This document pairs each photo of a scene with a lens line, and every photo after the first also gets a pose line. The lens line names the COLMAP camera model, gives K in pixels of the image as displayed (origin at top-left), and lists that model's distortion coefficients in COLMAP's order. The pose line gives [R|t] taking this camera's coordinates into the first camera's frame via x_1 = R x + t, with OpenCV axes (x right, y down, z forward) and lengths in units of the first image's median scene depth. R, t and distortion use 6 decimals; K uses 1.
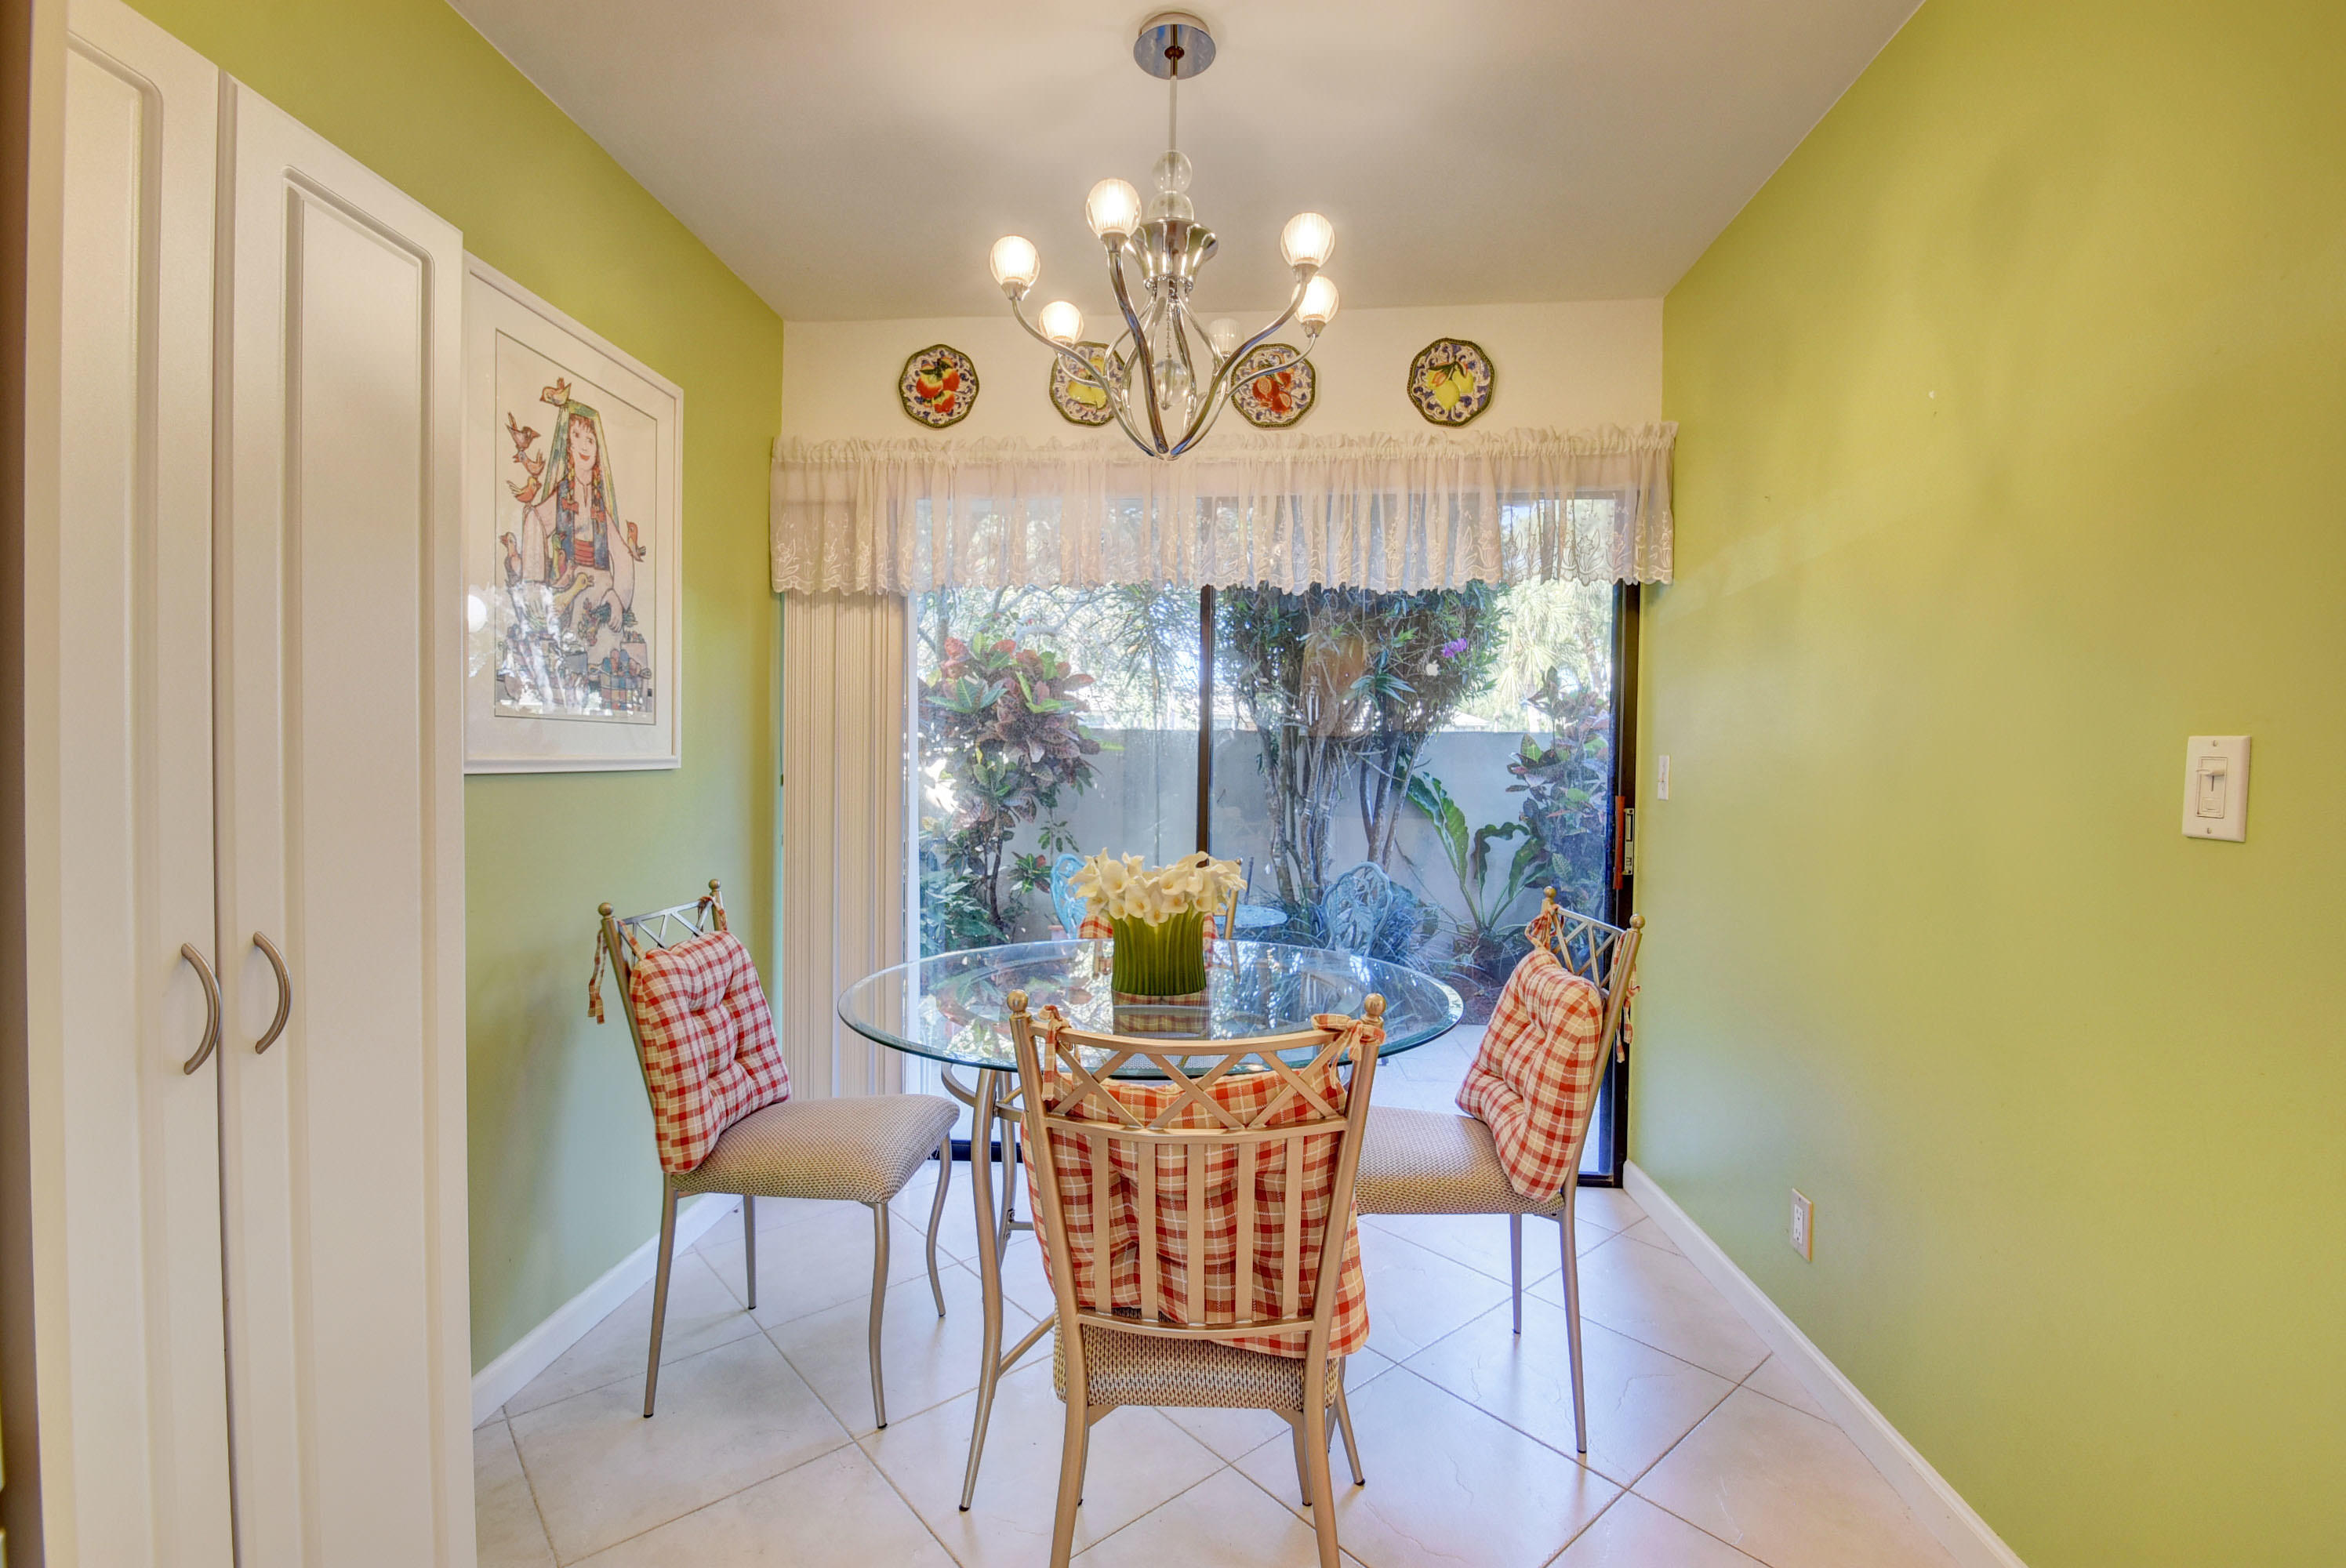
lens RADIAL K [[1029.4, 0, 1161.8], [0, 1029.4, 772.8], [0, 0, 1]] dist [0.004616, -0.011741]
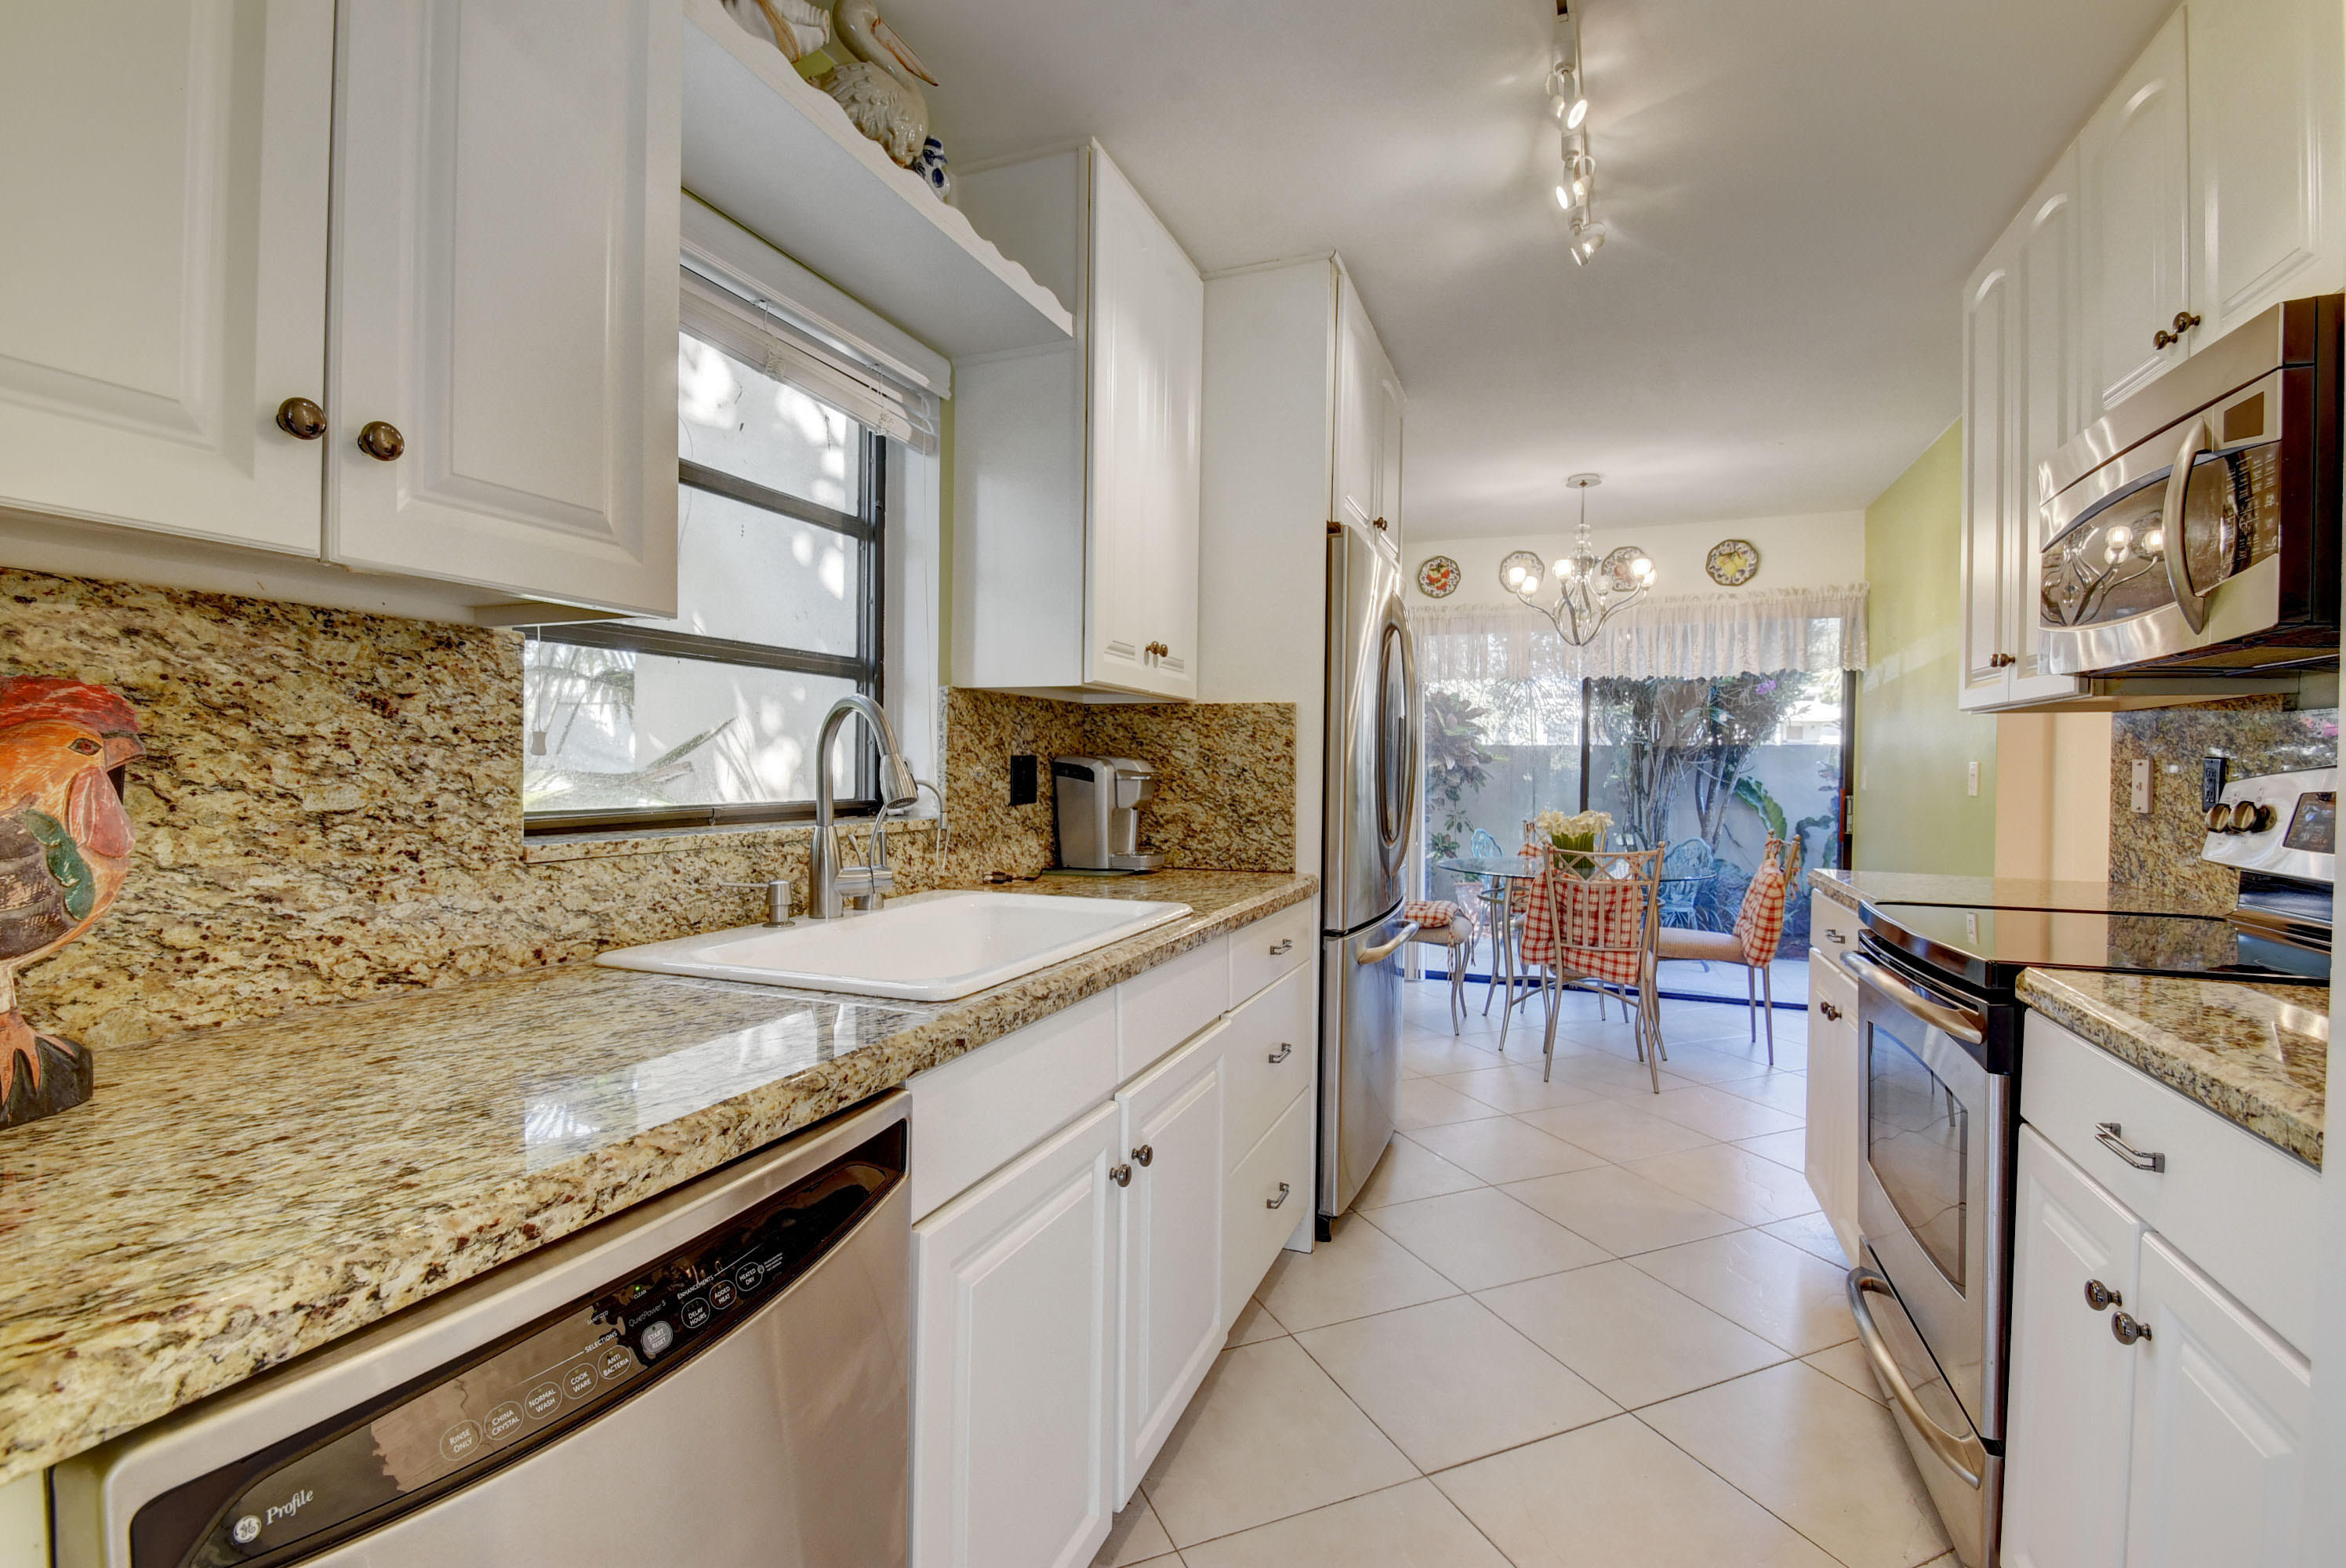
lens RADIAL K [[1029.4, 0, 1152.2], [0, 1029.4, 782.4], [0, 0, 1]] dist [0.004616, -0.011741]
pose [[0.949143, 0.001736, -0.314840, -0.115884], [-0.000707, 0.999994, 0.003381, 0.007131], [0.314844, -0.002986, 0.949139, -1.010092]]
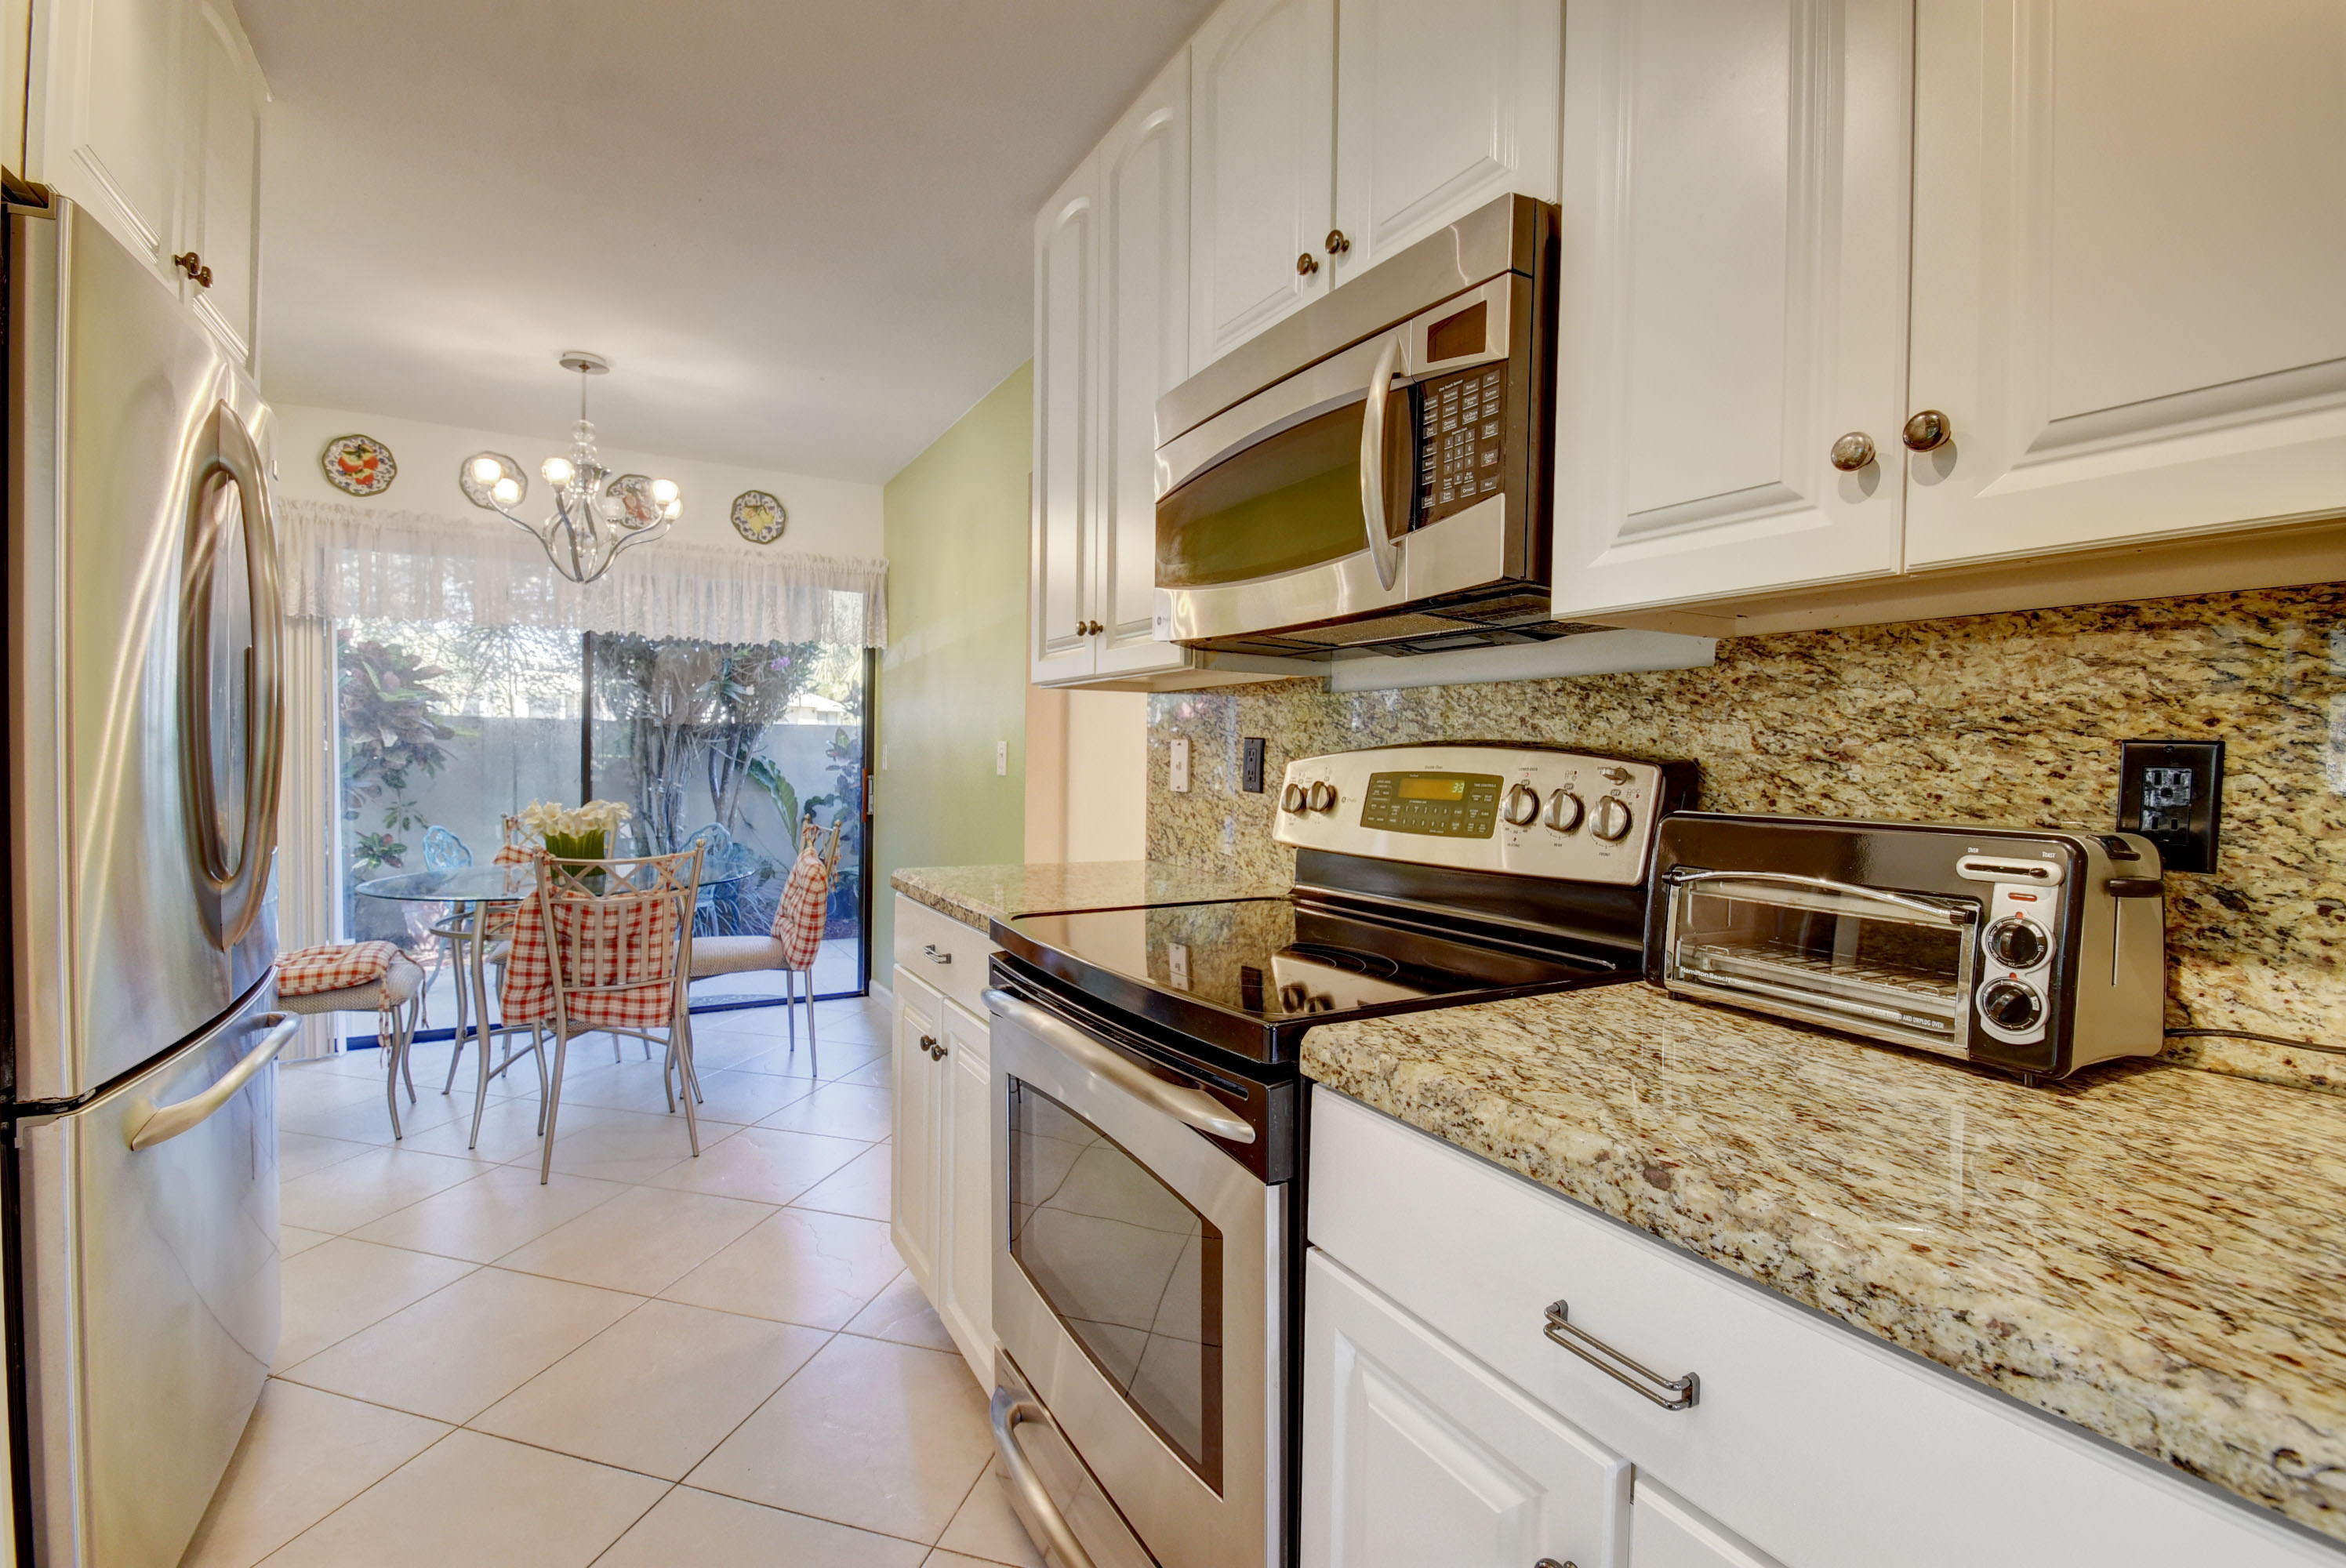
lens RADIAL K [[1029.4, 0, 1166.2], [0, 1029.4, 777.8], [0, 0, 1]] dist [0.004616, -0.011741]
pose [[0.825192, -0.012790, 0.564707, -0.109180], [0.002106, 0.999806, 0.019567, 0.005971], [-0.564848, -0.014957, 0.825060, -0.686408]]
